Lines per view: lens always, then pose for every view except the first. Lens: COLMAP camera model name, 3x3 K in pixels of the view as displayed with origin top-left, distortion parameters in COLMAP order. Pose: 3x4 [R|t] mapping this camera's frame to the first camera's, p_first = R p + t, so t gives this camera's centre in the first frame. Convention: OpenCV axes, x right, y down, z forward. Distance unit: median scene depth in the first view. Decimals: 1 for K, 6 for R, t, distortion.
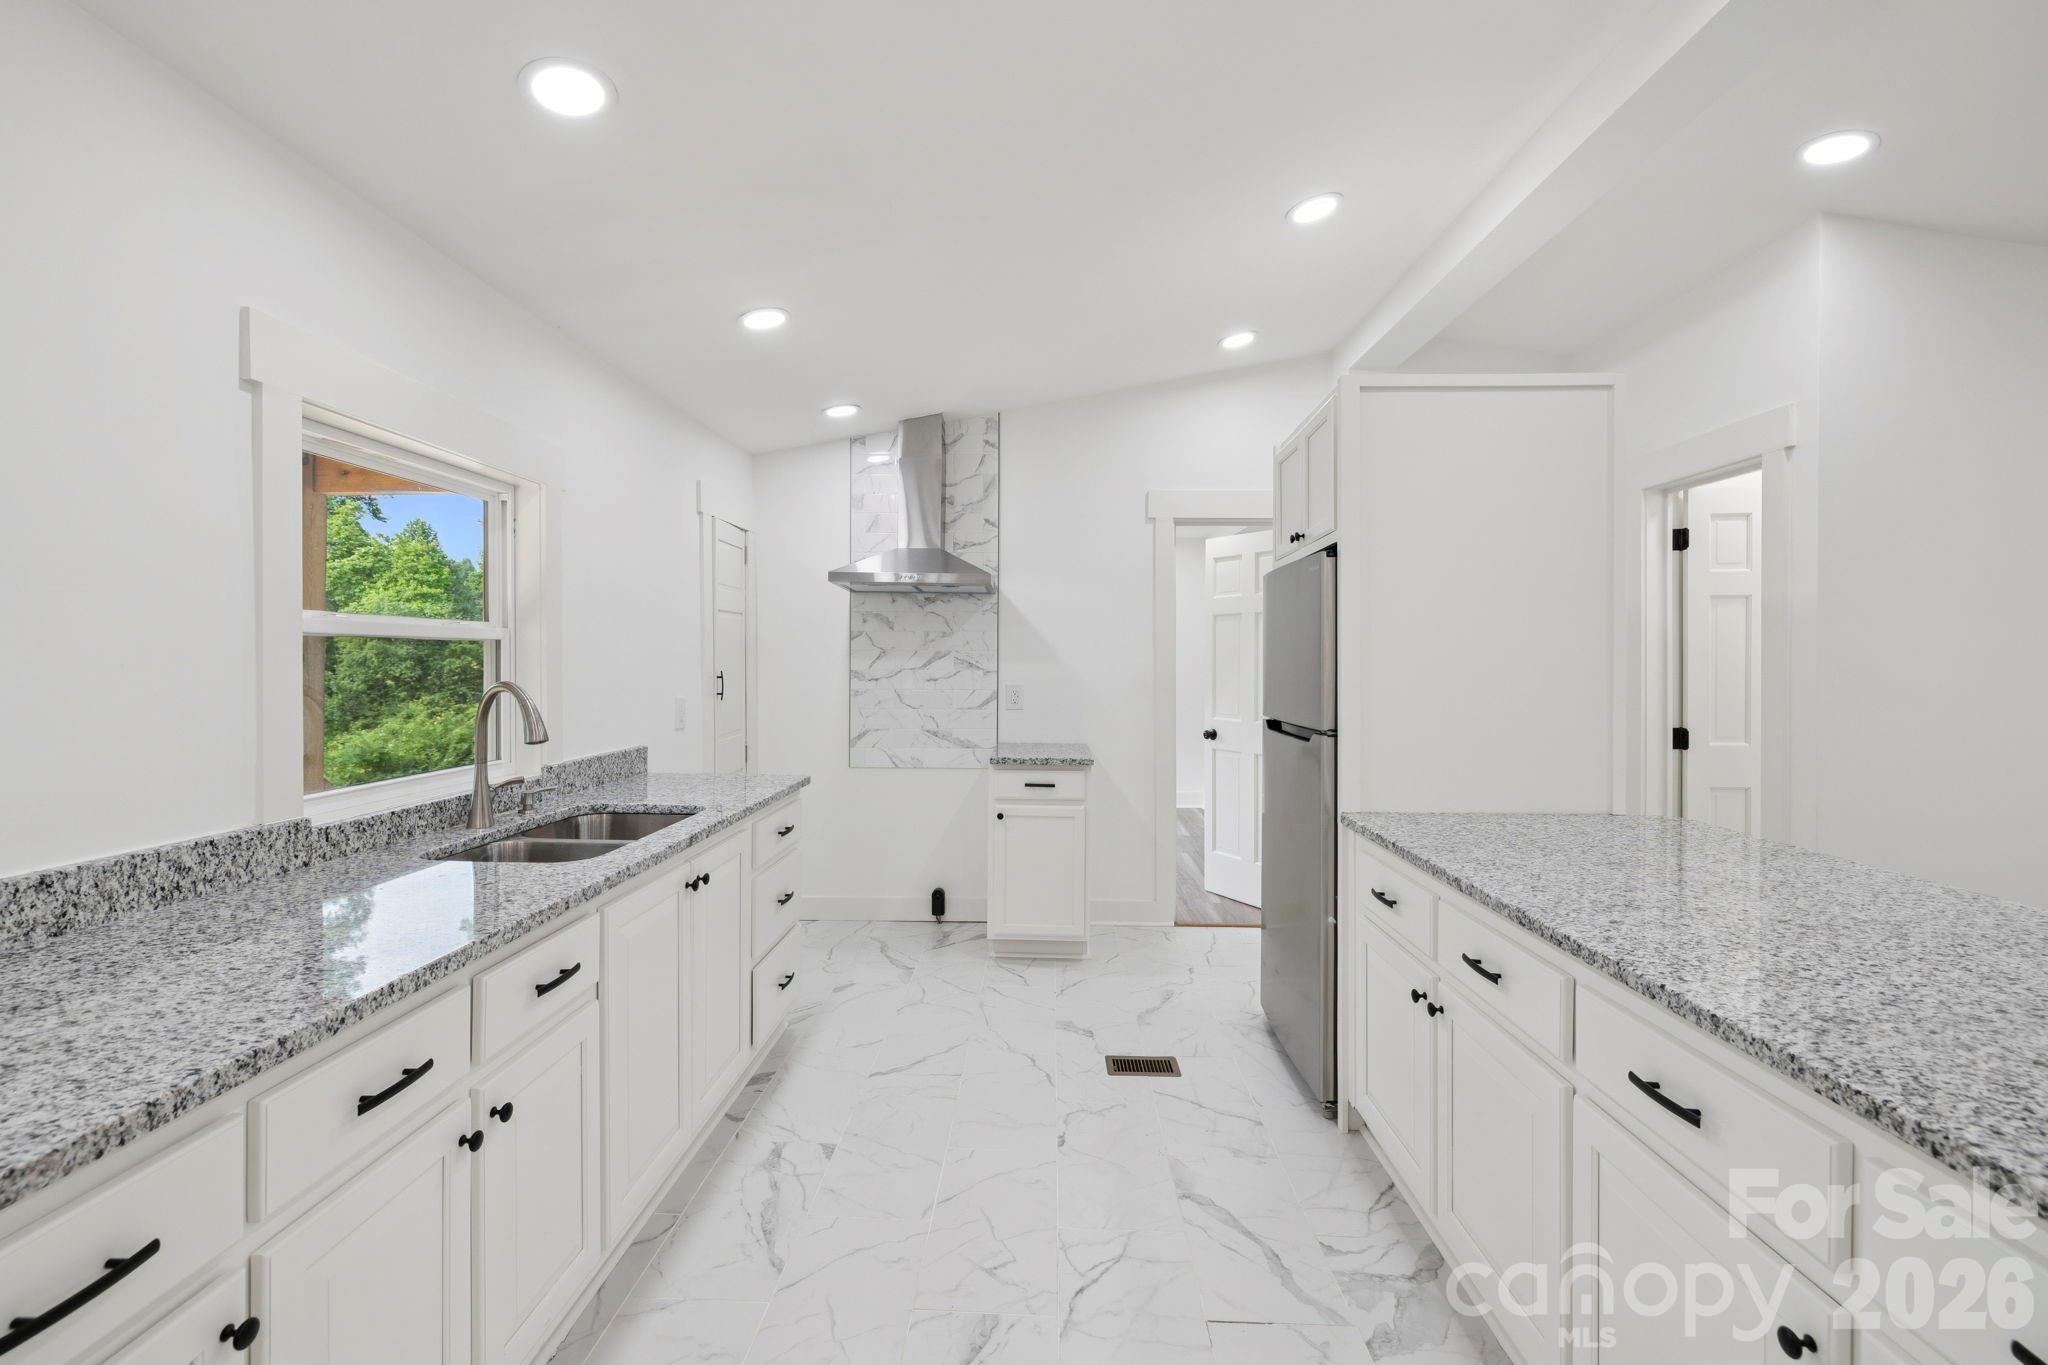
lens RADIAL K [[891.5, 0, 1022.2], [0, 891.5, 667.6], [0, 0, 1]] dist [0.000559, -0.000026]
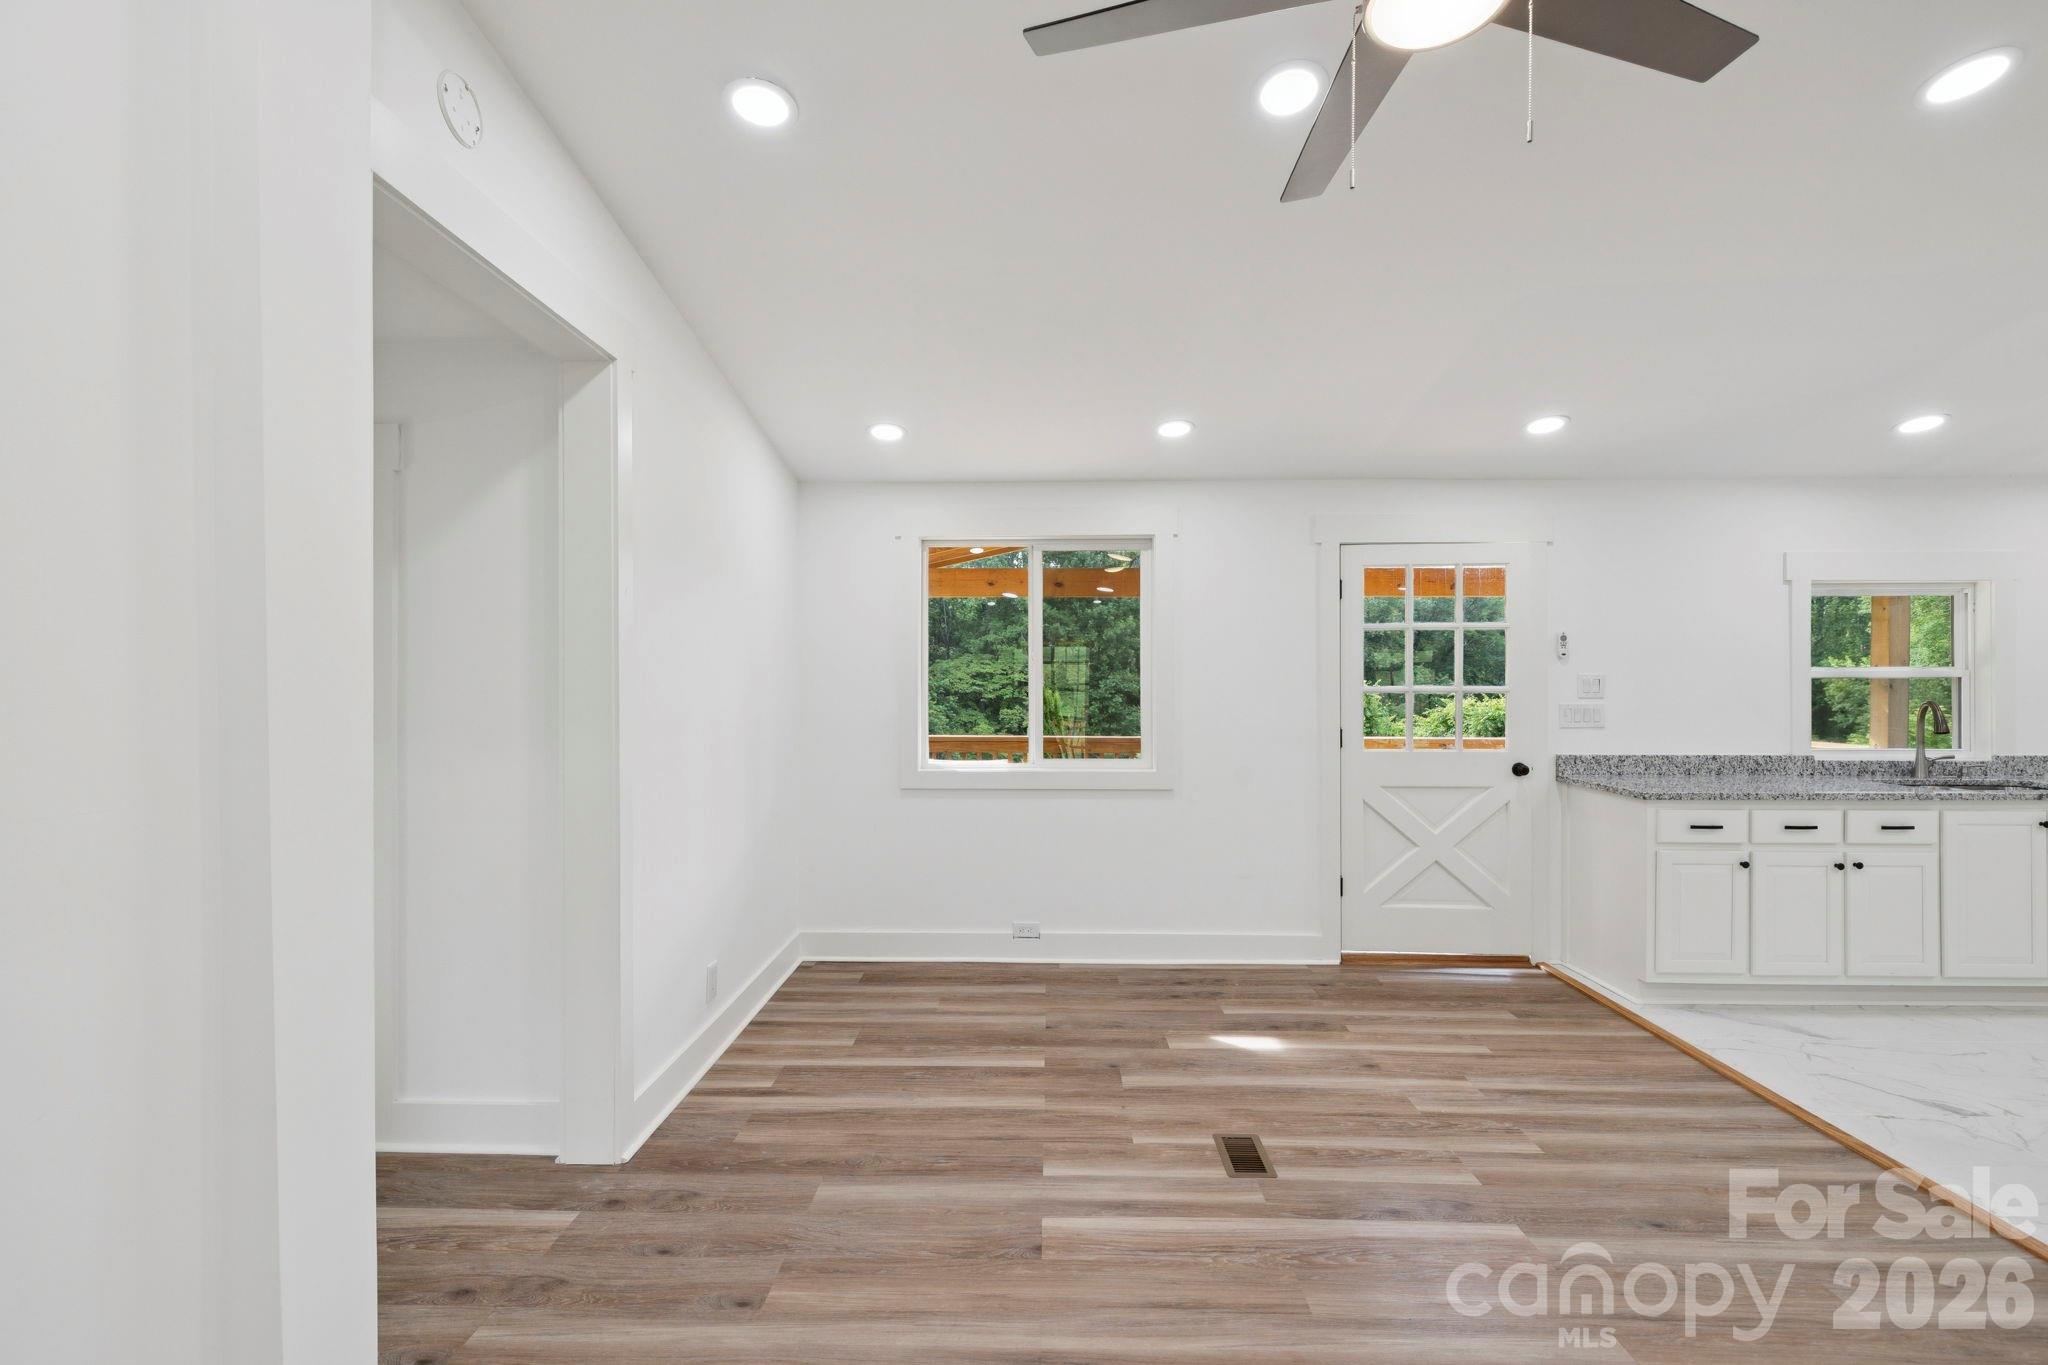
lens RADIAL K [[891.5, 0, 1027.1], [0, 891.5, 685.1], [0, 0, 1]] dist [0.000559, -0.000026]
pose [[0.023464, -0.008664, -0.999687, 1.638585], [-0.009960, 0.999911, -0.008899, 0.024411], [0.999675, 0.010166, 0.023375, -1.236604]]
